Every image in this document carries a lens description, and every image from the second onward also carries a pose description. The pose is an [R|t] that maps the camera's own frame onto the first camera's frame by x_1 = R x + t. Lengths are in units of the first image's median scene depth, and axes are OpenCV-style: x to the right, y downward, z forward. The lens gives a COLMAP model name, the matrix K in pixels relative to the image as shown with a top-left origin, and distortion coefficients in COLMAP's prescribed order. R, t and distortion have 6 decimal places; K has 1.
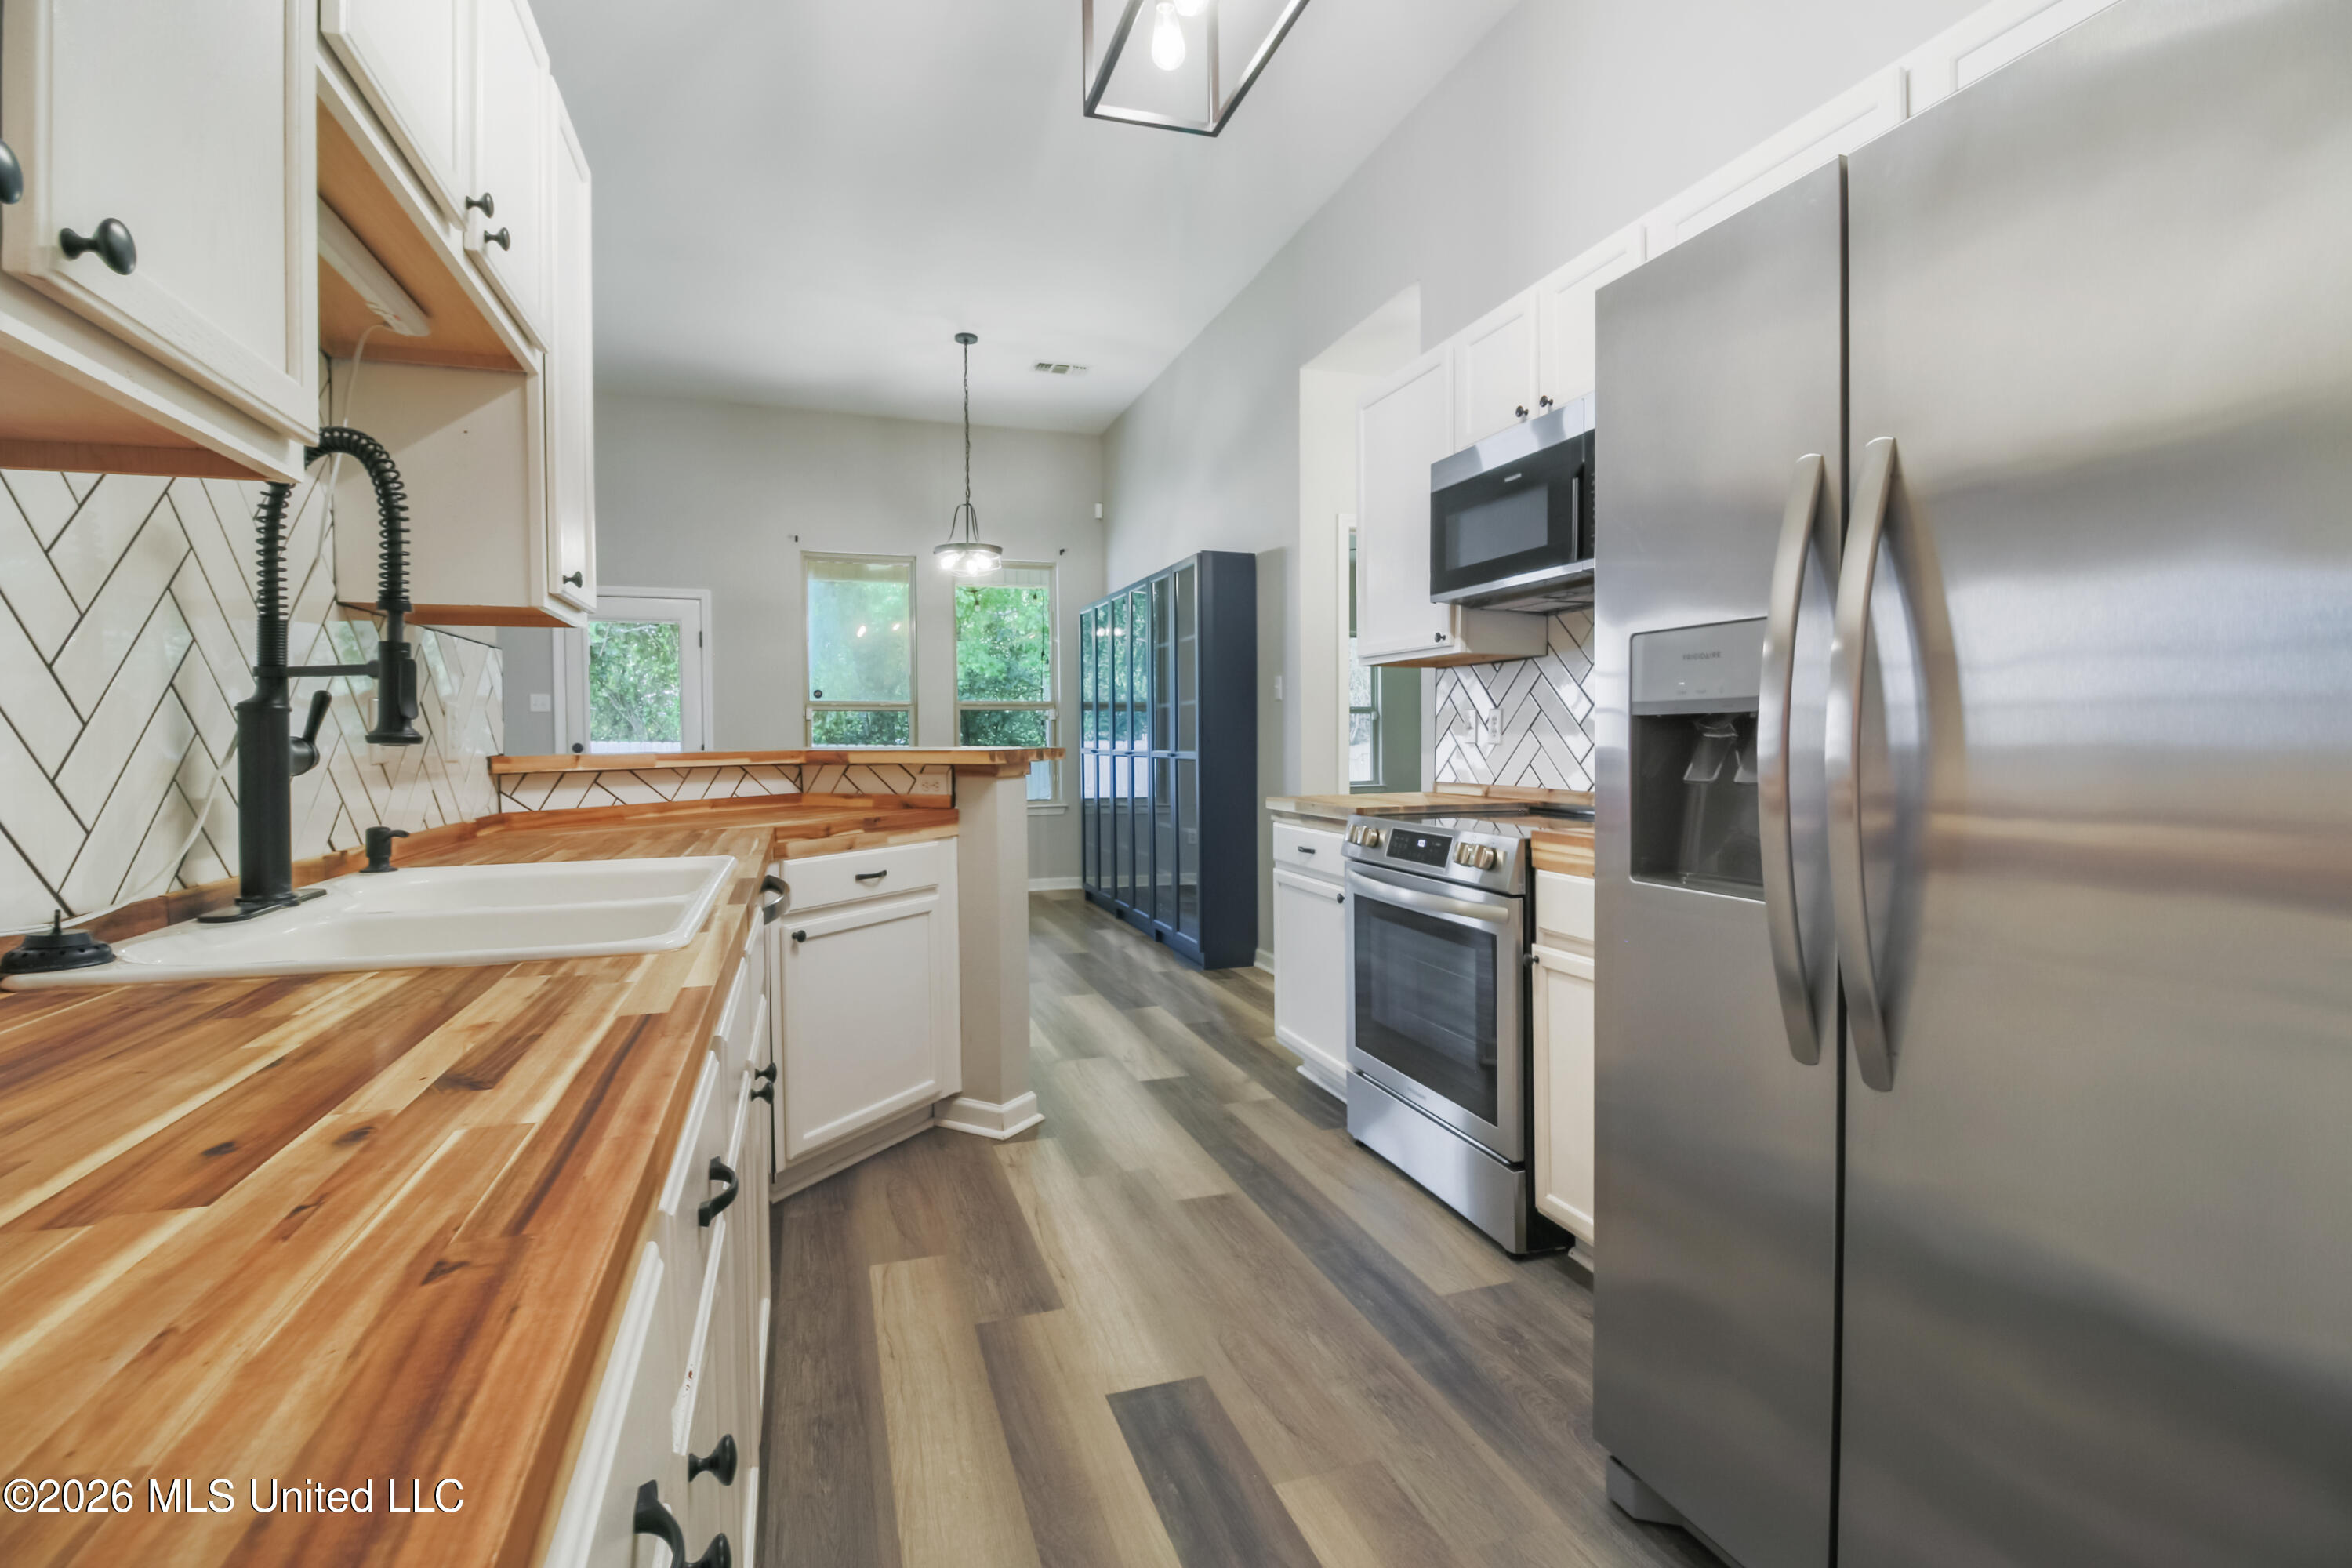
lens RADIAL K [[1101.2, 0, 1180.1], [0, 1101.2, 732.0], [0, 0, 1]] dist [-0.019809, -0.006177]
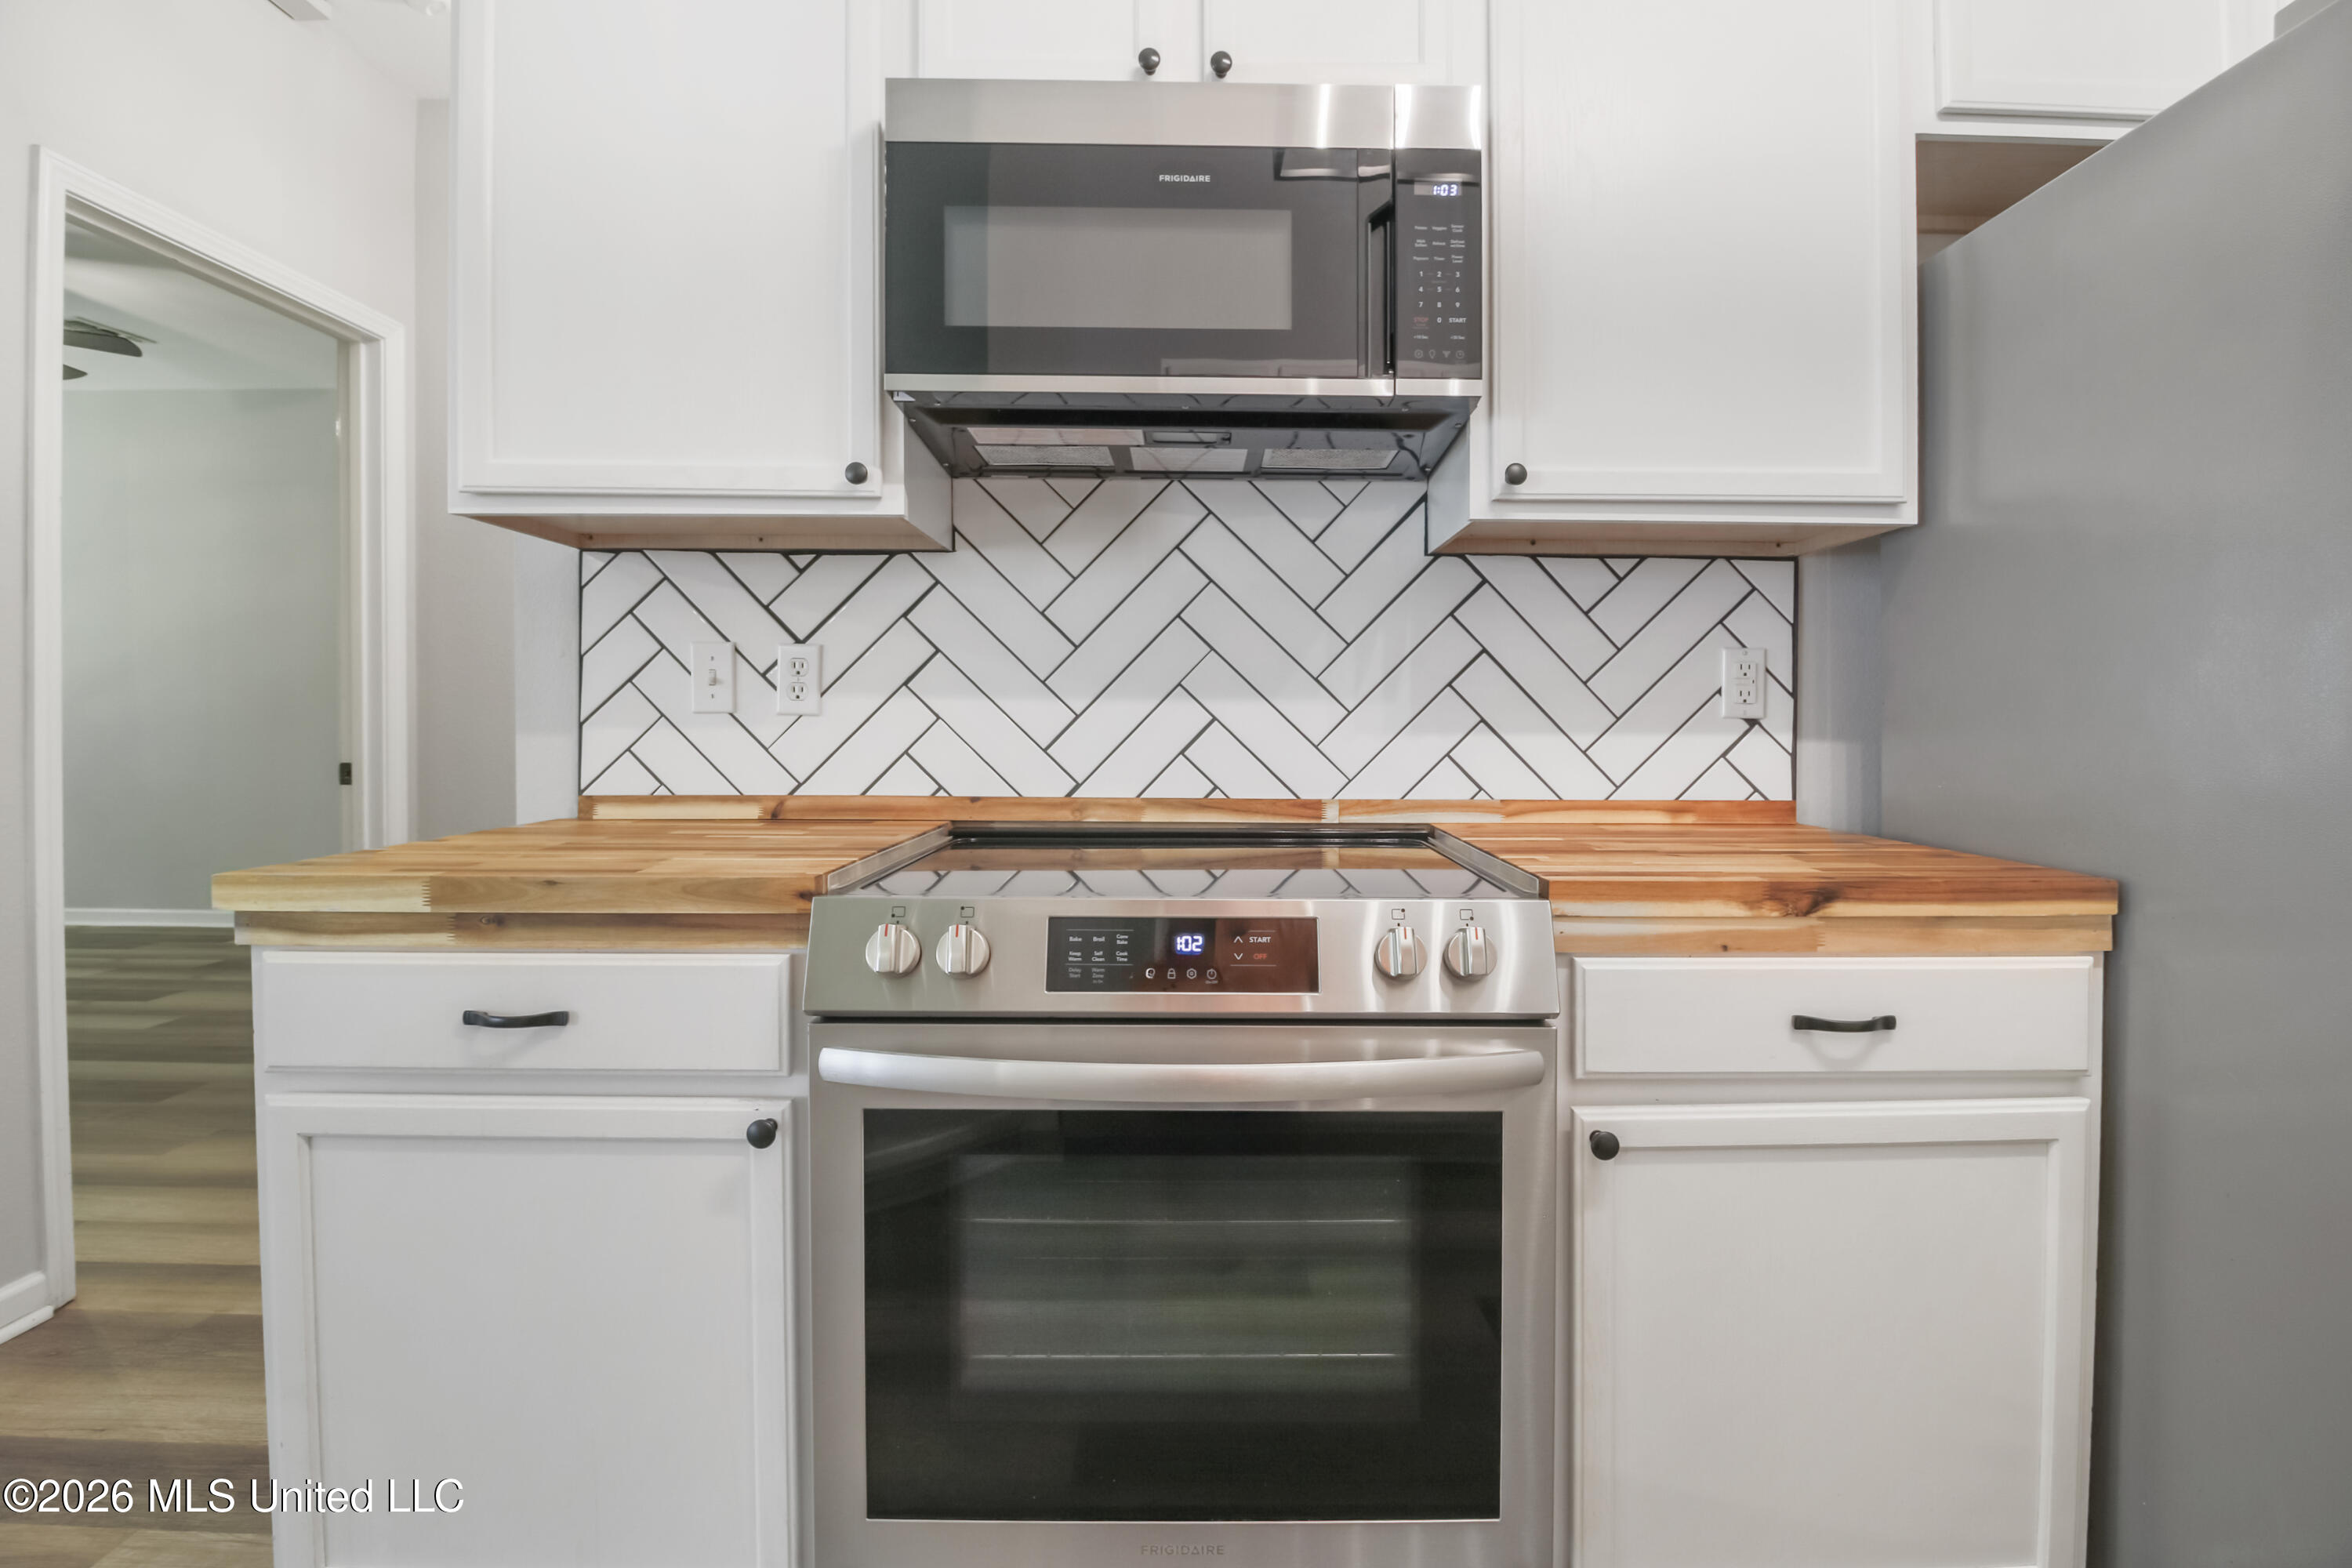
lens RADIAL K [[1101.2, 0, 1180.1], [0, 1101.2, 732.0], [0, 0, 1]] dist [-0.019809, -0.006177]
pose [[0.301307, -0.003719, 0.953520, -0.151848], [-0.010191, 0.999923, 0.007121, 0.014961], [-0.953473, -0.011863, 0.301245, 0.739702]]
